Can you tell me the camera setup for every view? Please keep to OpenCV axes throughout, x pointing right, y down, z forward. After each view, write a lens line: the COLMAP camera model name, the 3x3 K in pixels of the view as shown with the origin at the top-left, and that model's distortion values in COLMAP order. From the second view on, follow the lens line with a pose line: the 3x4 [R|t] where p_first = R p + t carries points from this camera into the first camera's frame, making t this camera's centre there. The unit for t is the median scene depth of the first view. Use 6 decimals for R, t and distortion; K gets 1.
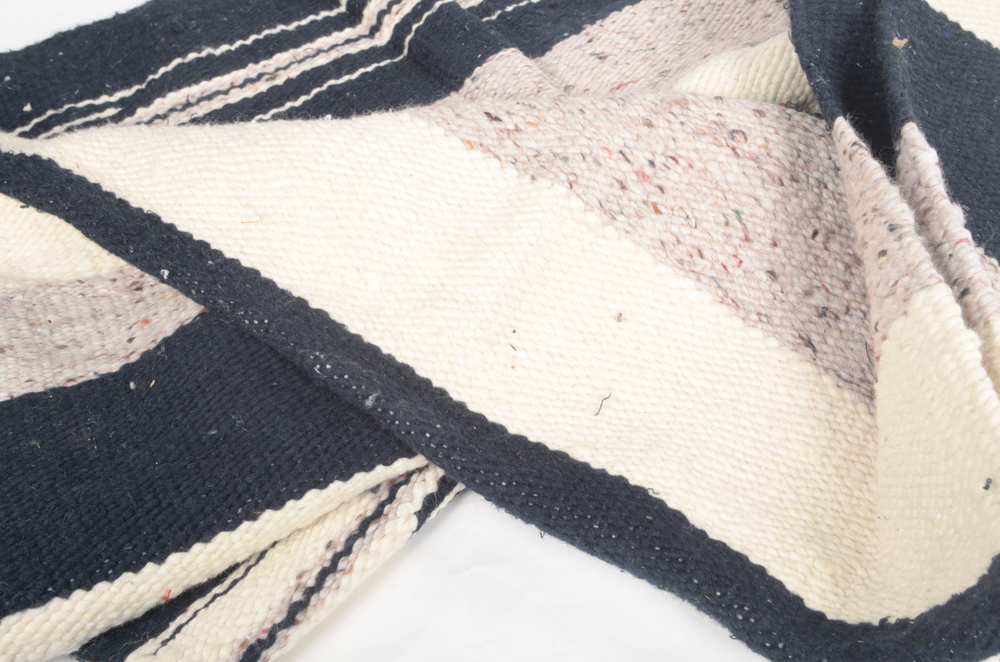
lens RADIAL K [[1452.3, 0, 498.3], [0, 1452.3, 331.1], [0, 0, 1]] dist [0.019495, 0.000000]
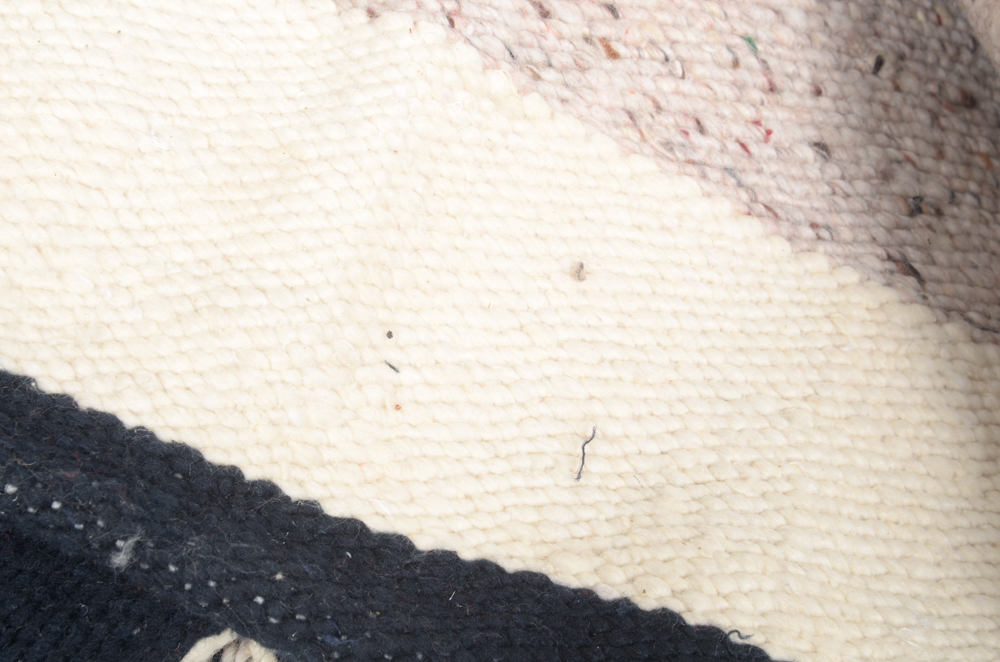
lens RADIAL K [[1452.3, 0, 504.3], [0, 1452.3, 331.0], [0, 0, 1]] dist [0.019495, 0.000000]
pose [[0.964930, -0.148099, 0.216741, -0.056845], [0.120105, 0.983243, 0.137140, -0.062280], [-0.233420, -0.106299, 0.966548, 0.505768]]
